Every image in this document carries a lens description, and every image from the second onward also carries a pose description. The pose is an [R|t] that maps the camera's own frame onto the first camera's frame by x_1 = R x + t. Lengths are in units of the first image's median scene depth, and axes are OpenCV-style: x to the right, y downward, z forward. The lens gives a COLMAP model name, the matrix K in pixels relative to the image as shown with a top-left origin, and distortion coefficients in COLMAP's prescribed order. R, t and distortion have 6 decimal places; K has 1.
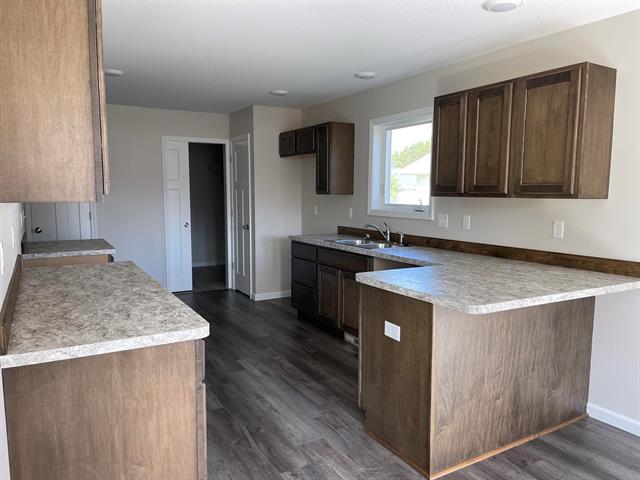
lens RADIAL K [[485.2, 0, 328.5], [0, 485.2, 241.3], [0, 0, 1]] dist [0.031151, -0.010070]
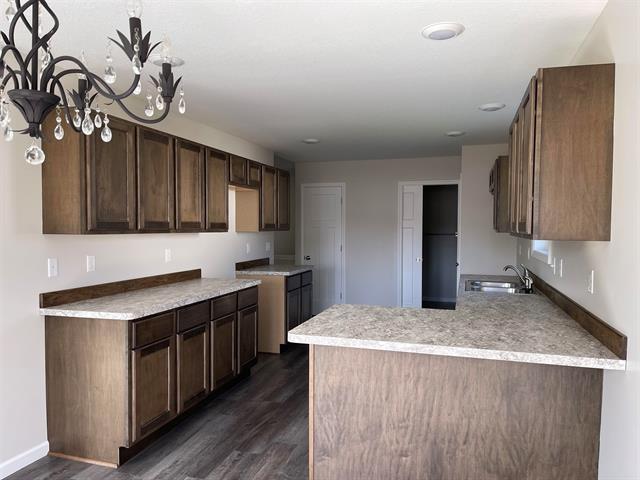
lens RADIAL K [[485.2, 0, 328.5], [0, 485.2, 241.3], [0, 0, 1]] dist [0.031151, -0.010070]
pose [[0.690594, 0.020000, -0.722966, 0.907808], [-0.076246, 0.996060, -0.045278, -0.024946], [0.719212, 0.086392, 0.689399, 0.237578]]
